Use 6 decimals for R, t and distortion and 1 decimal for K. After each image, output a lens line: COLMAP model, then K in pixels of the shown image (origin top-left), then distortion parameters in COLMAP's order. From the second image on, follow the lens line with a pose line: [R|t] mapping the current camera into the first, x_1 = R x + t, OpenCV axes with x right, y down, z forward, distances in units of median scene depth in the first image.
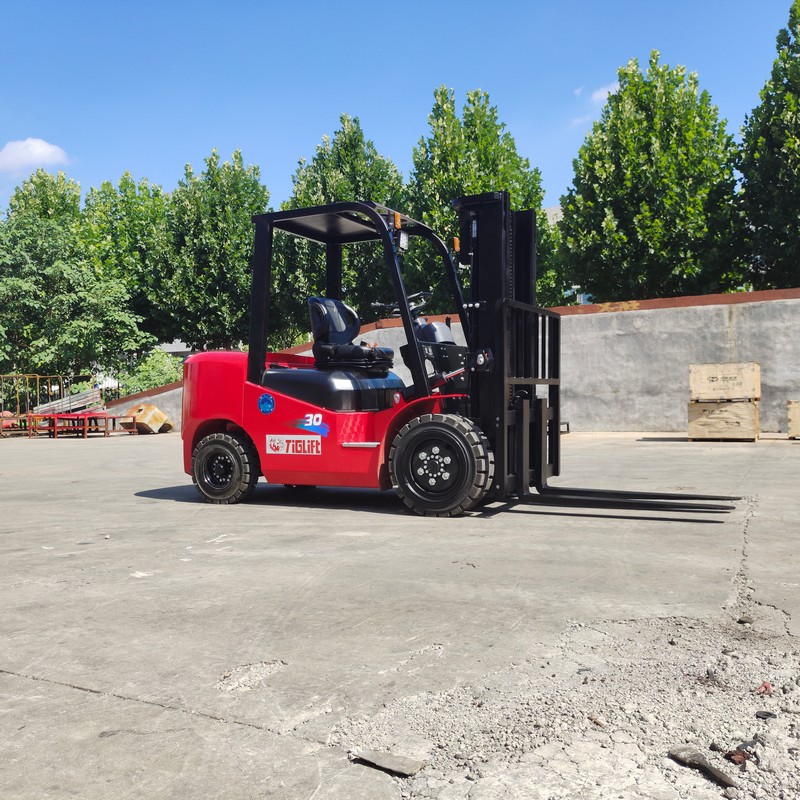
lens RADIAL K [[790.0, 0, 403.1], [0, 790.0, 399.0], [0, 0, 1]] dist [0.086202, -0.134255]
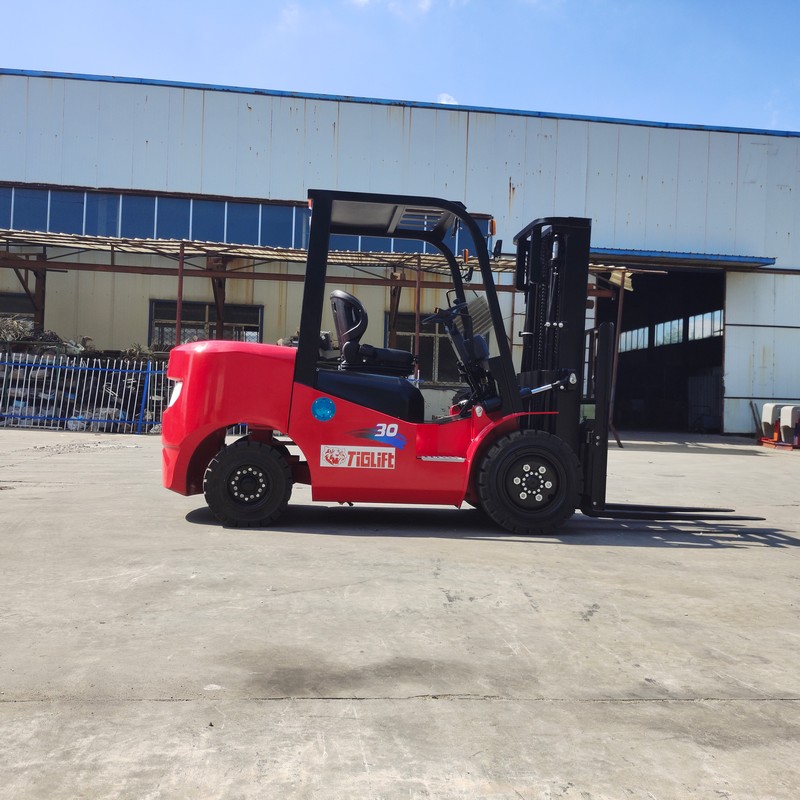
lens RADIAL K [[790.0, 0, 403.1], [0, 790.0, 399.0], [0, 0, 1]] dist [0.086202, -0.134255]
pose [[0.838650, 0.058606, 0.541509, -0.585824], [-0.052576, 0.998262, -0.026612, 0.013953], [-0.542128, -0.006152, 0.840274, 0.233751]]
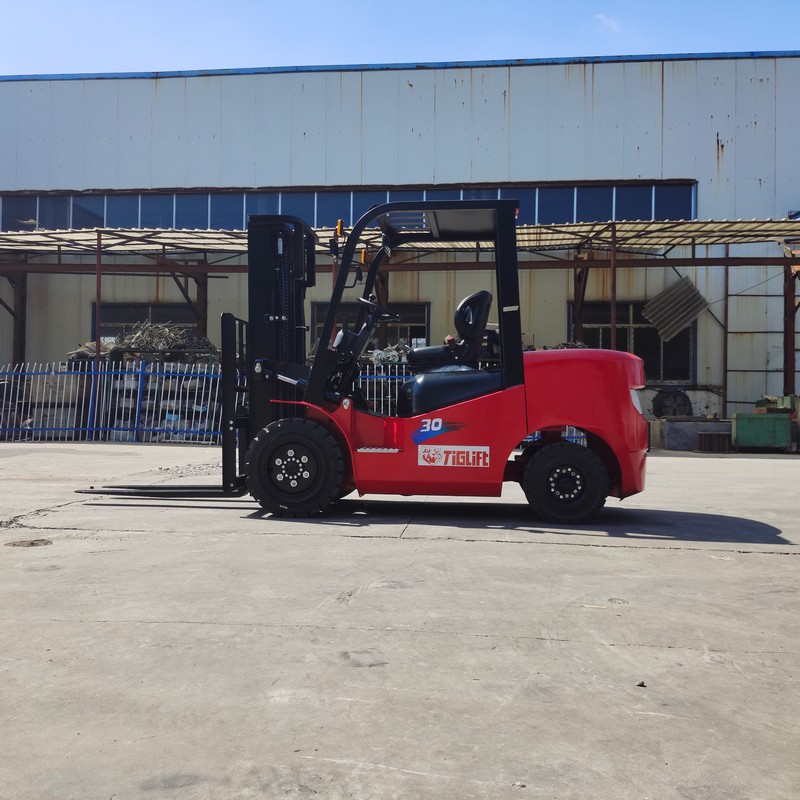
lens RADIAL K [[790.0, 0, 403.1], [0, 790.0, 399.0], [0, 0, 1]] dist [0.086202, -0.134255]
pose [[0.937296, 0.038107, 0.346444, -0.370327], [-0.031316, 0.999192, -0.025182, 0.009035], [-0.347124, 0.012754, 0.937733, 0.679593]]
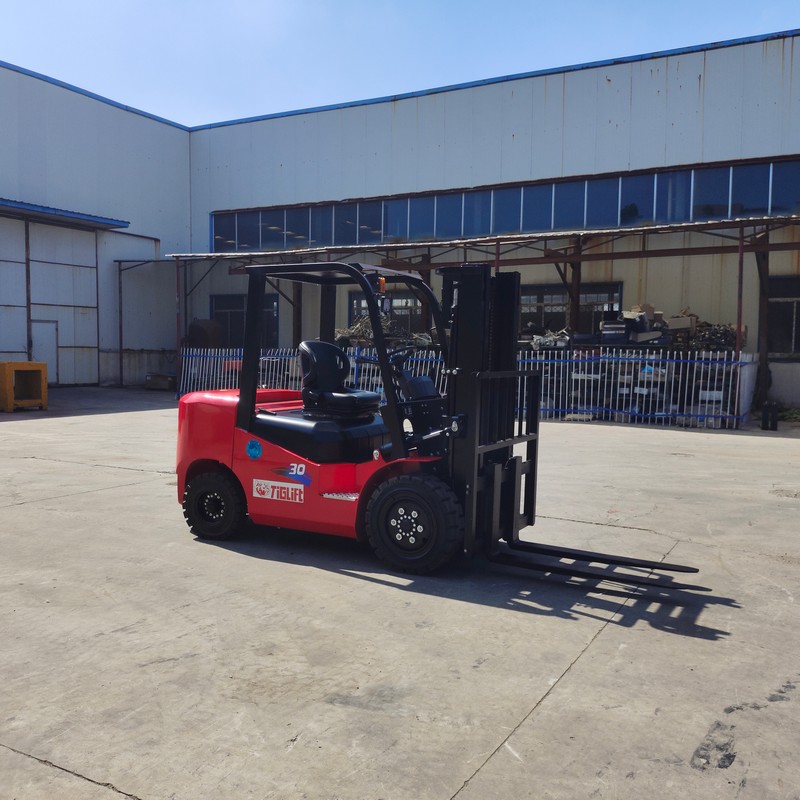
lens RADIAL K [[790.0, 0, 403.1], [0, 790.0, 399.0], [0, 0, 1]] dist [0.086202, -0.134255]
pose [[0.998927, 0.036835, -0.028081, 0.052715], [-0.035301, 0.997954, 0.053303, -0.127235], [0.029987, -0.052254, 0.998183, -0.038893]]
